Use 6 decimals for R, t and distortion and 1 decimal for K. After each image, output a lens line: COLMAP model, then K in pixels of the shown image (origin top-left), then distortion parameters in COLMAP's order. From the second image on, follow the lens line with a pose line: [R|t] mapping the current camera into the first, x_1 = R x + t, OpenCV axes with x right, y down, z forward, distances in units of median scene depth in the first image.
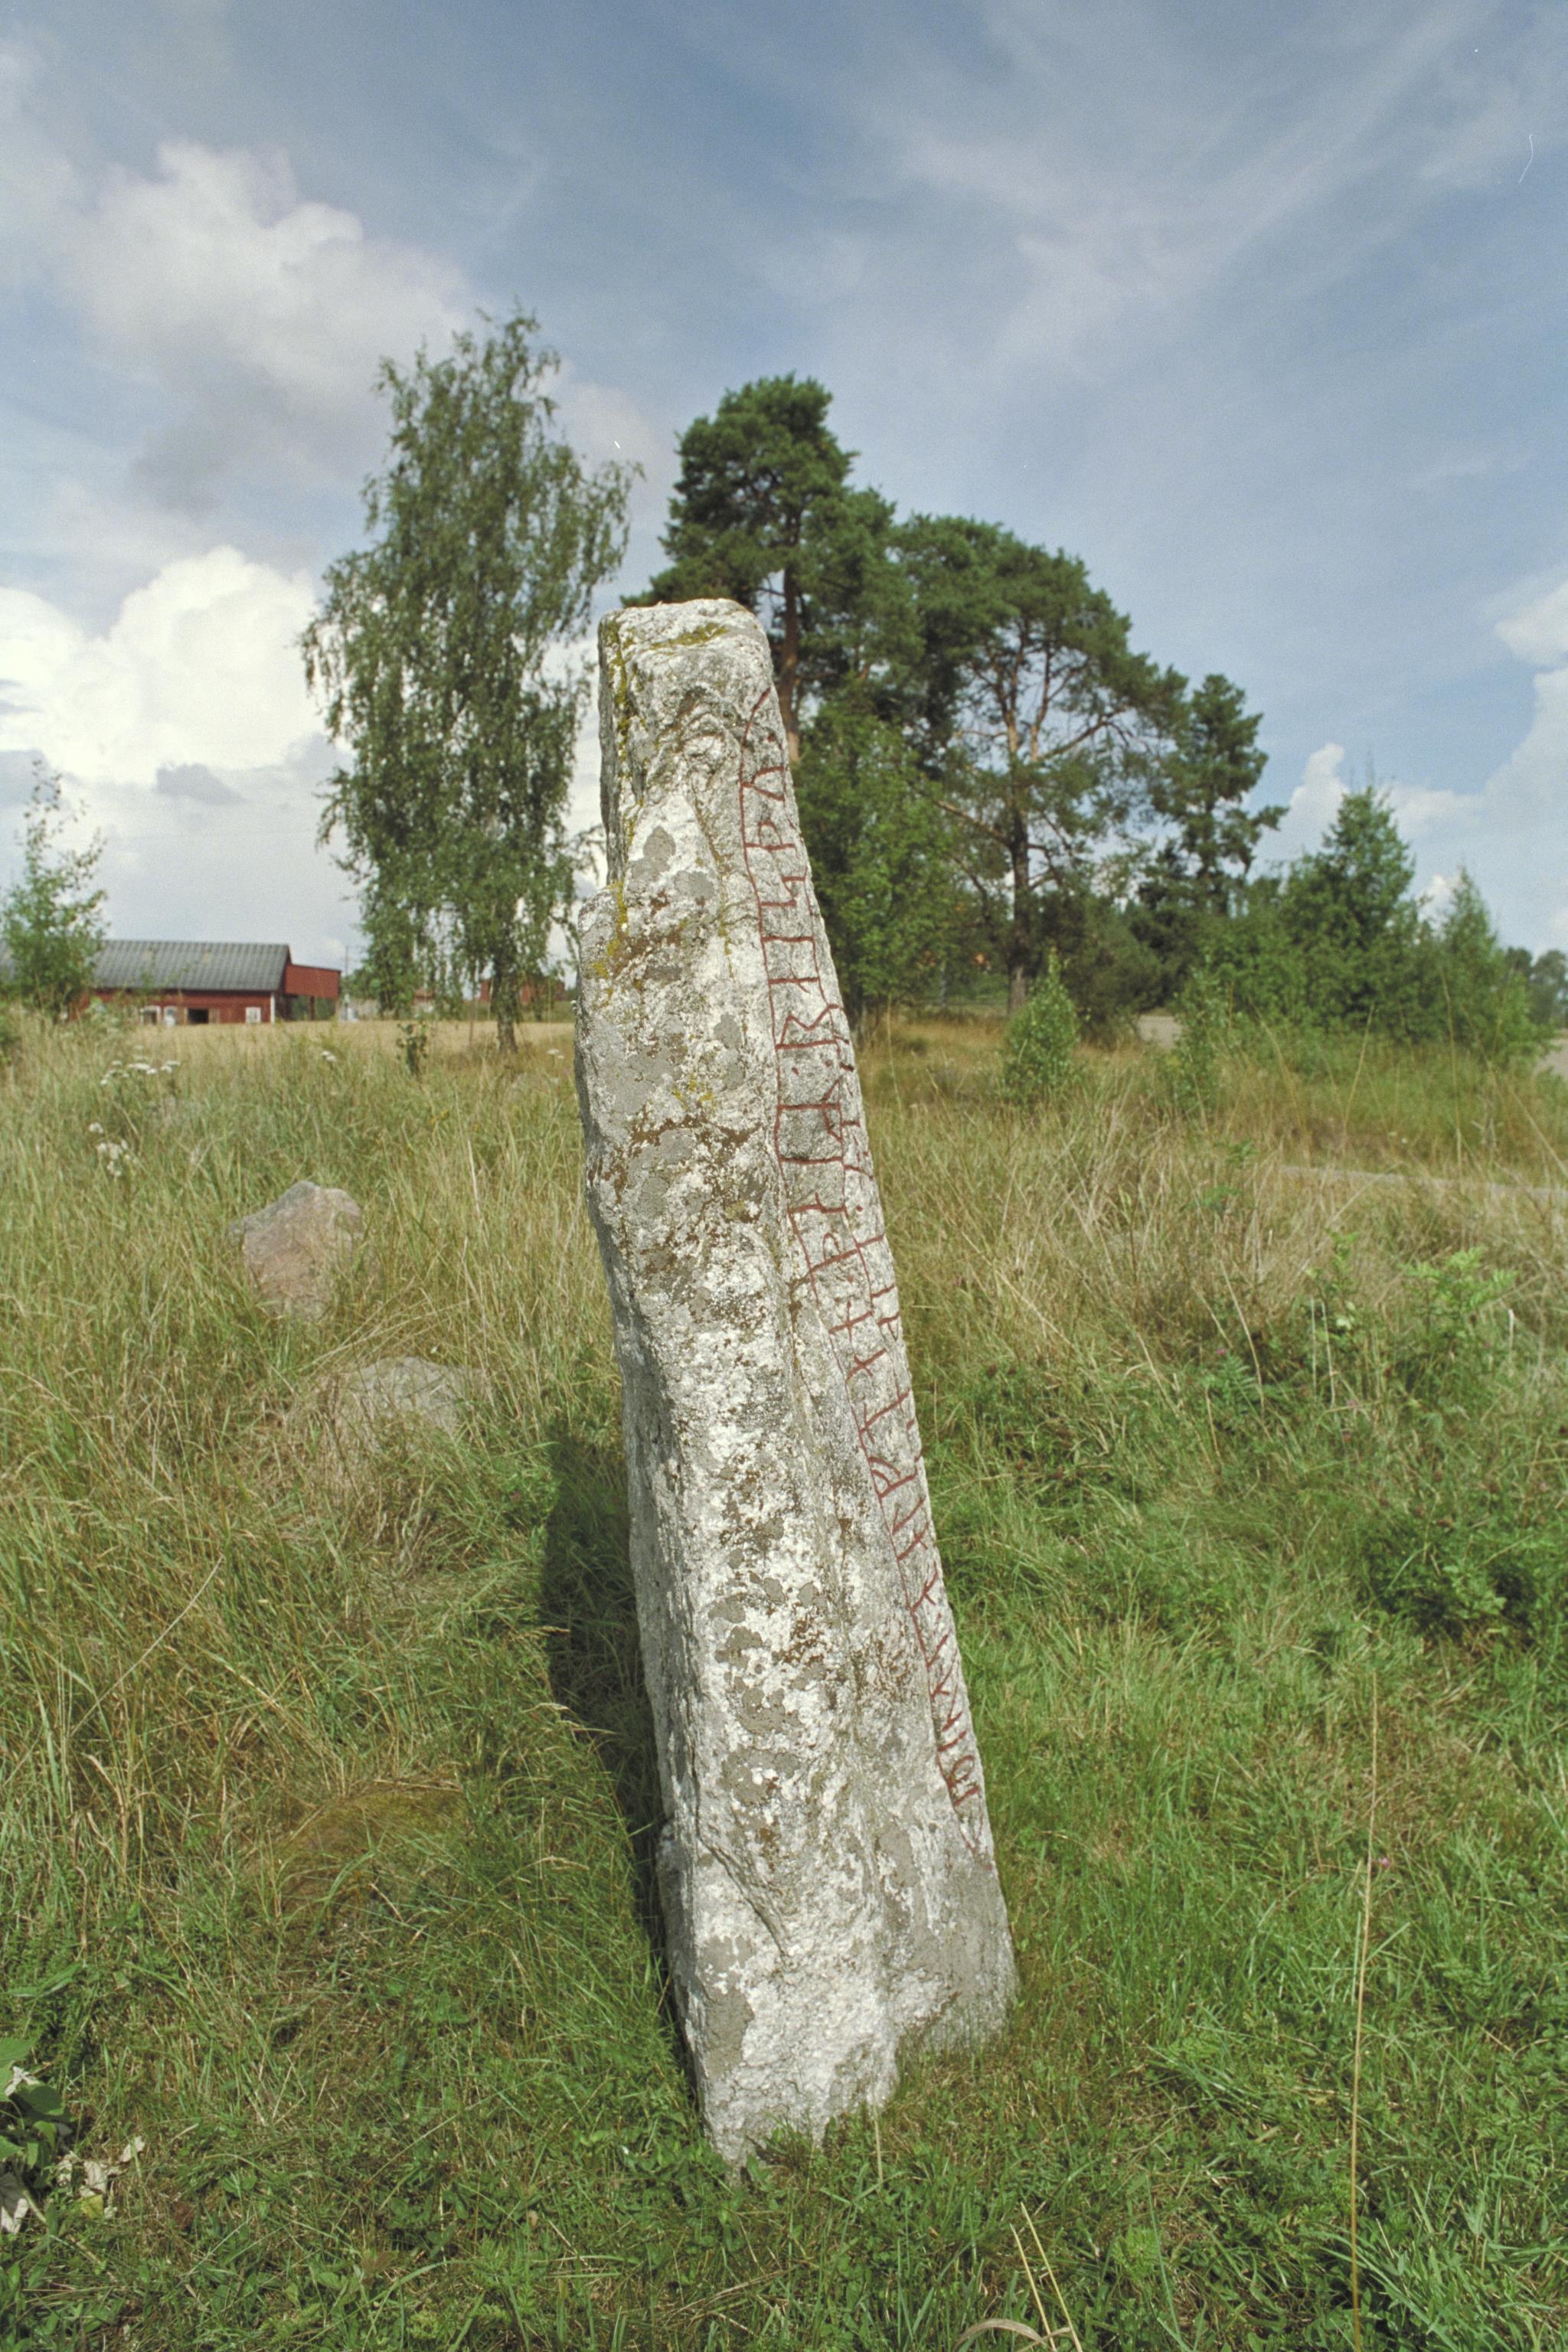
lens RADIAL K [[1589.5, 0, 761.5], [0, 1589.5, 1181.5], [0, 0, 1]] dist [-0.072054, 0.044920]
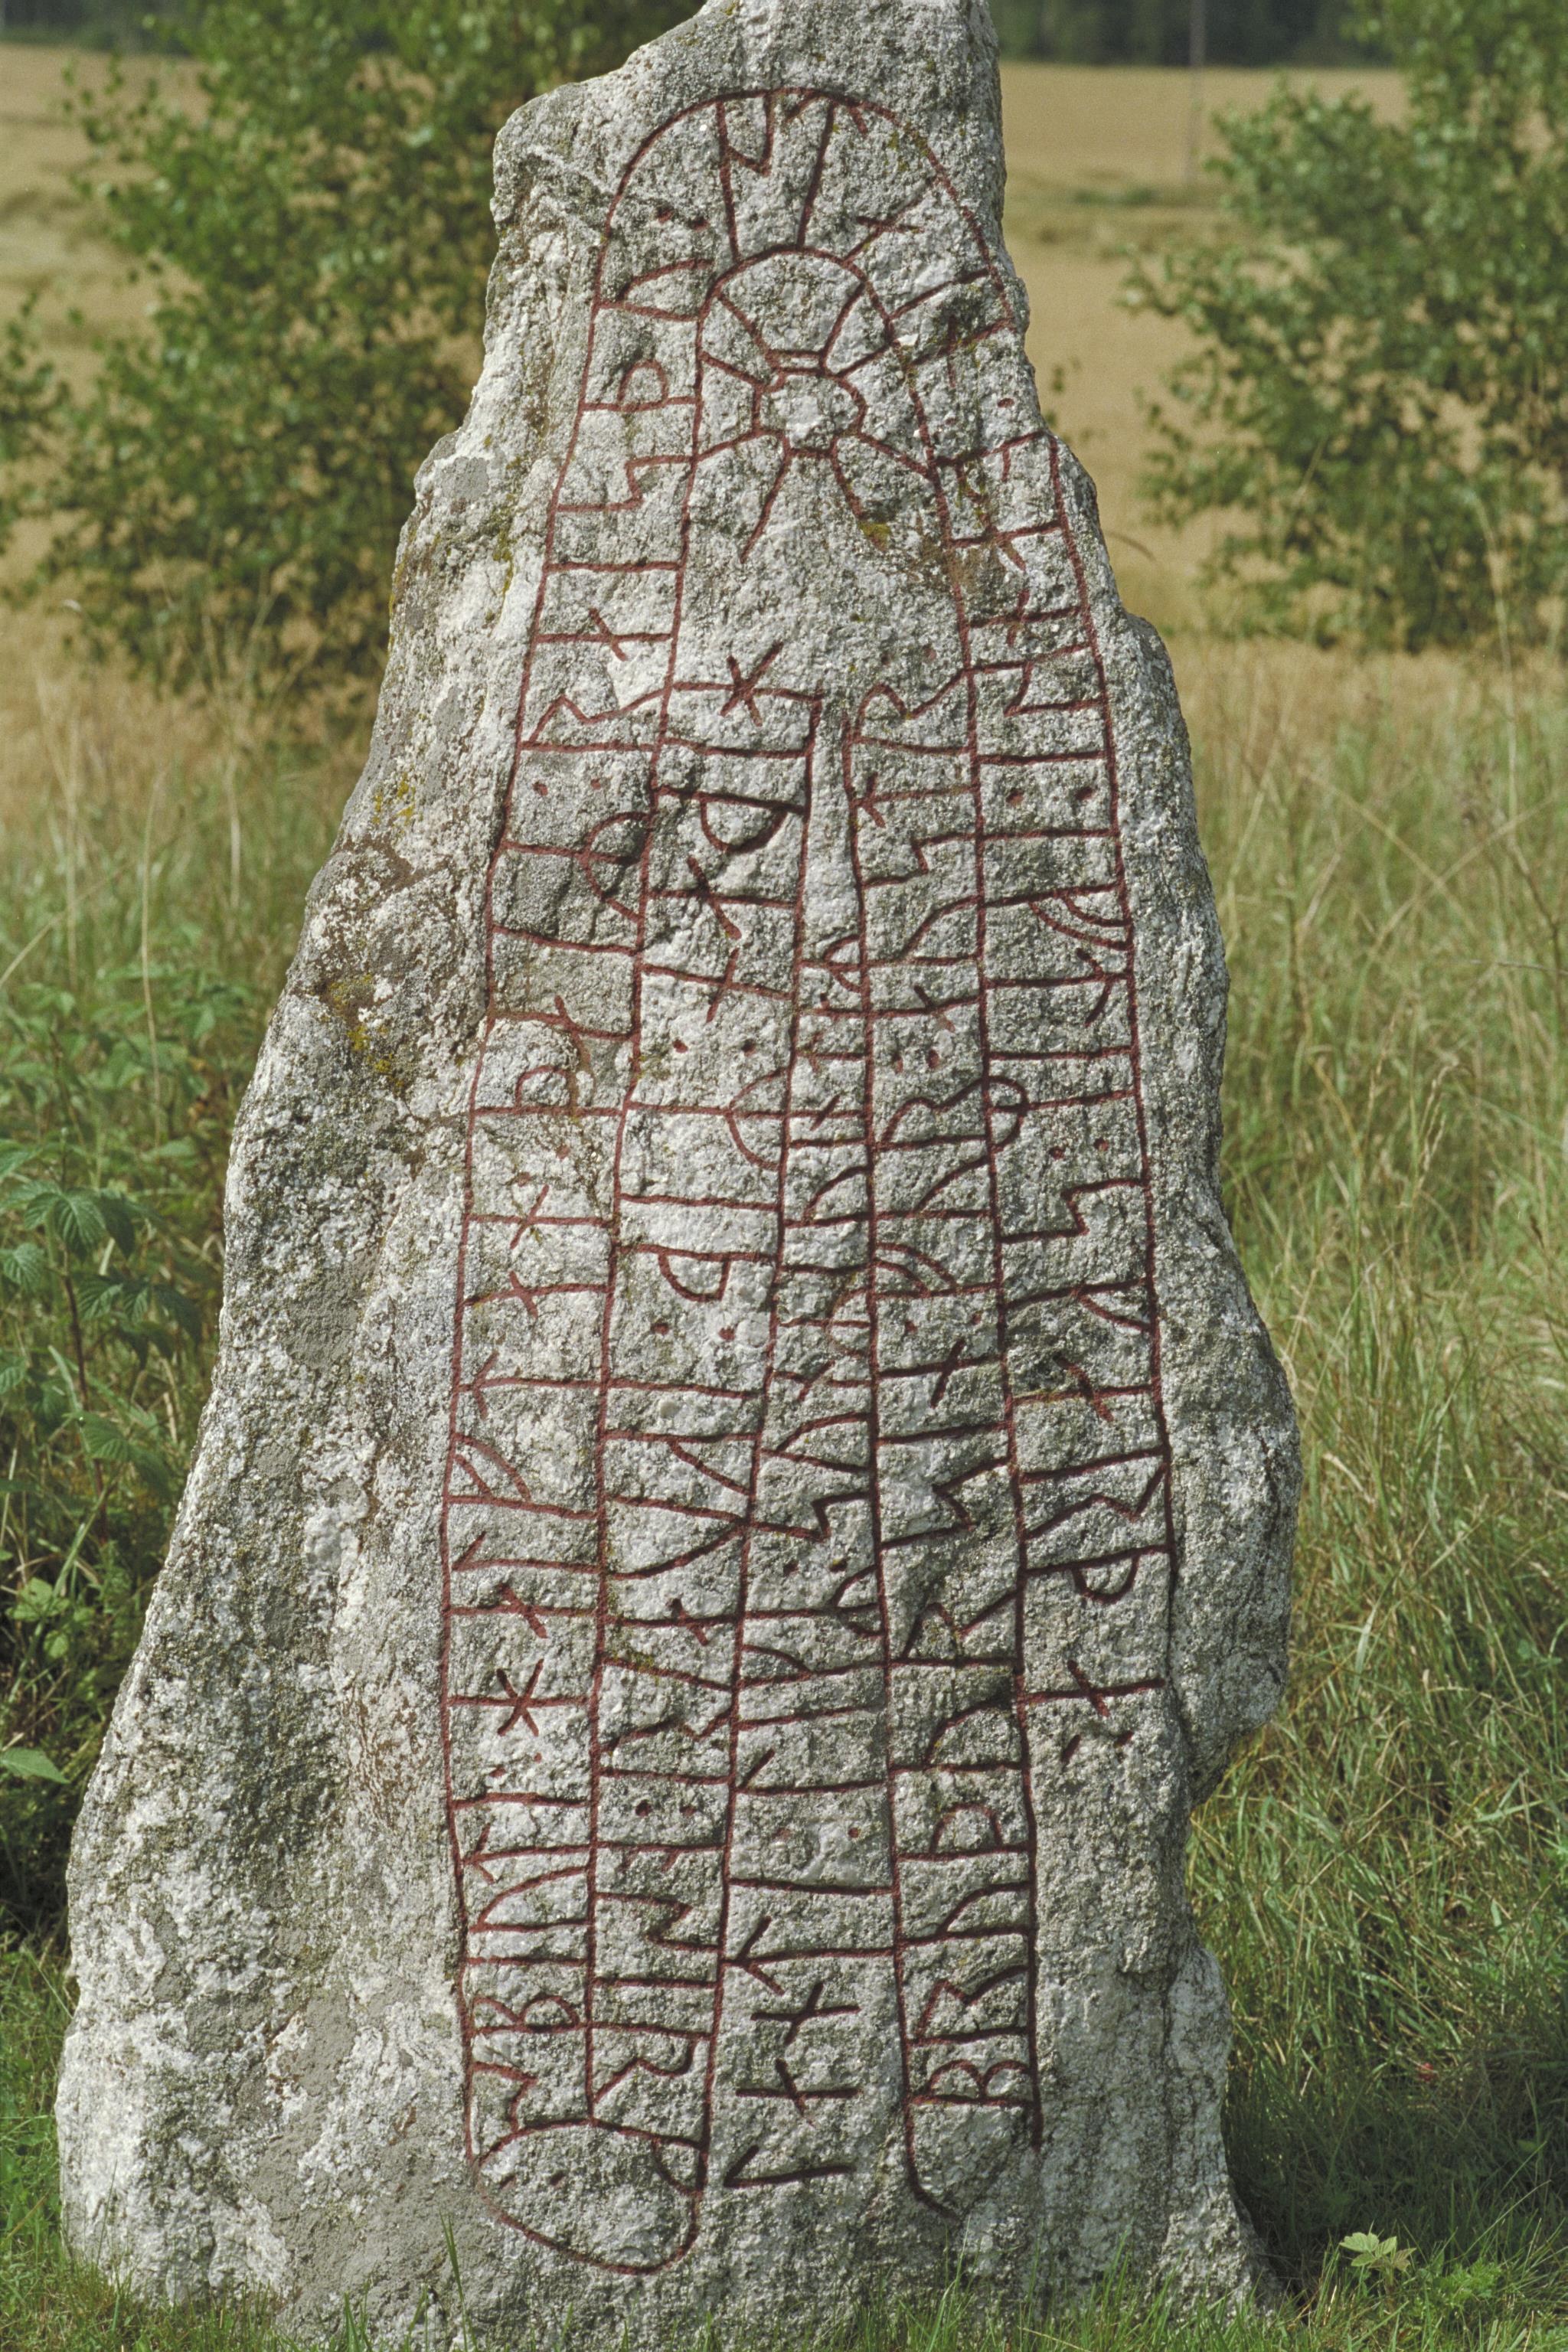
lens RADIAL K [[5318.6, 0, 795.6], [0, 5318.6, 1170.9], [0, 0, 1]] dist [-0.021235, 0.000000]
pose [[0.068160, 0.174683, -0.982263, 2.040730], [-0.098005, 0.980963, 0.167652, -0.275753], [0.992849, 0.084839, 0.083982, 0.940671]]
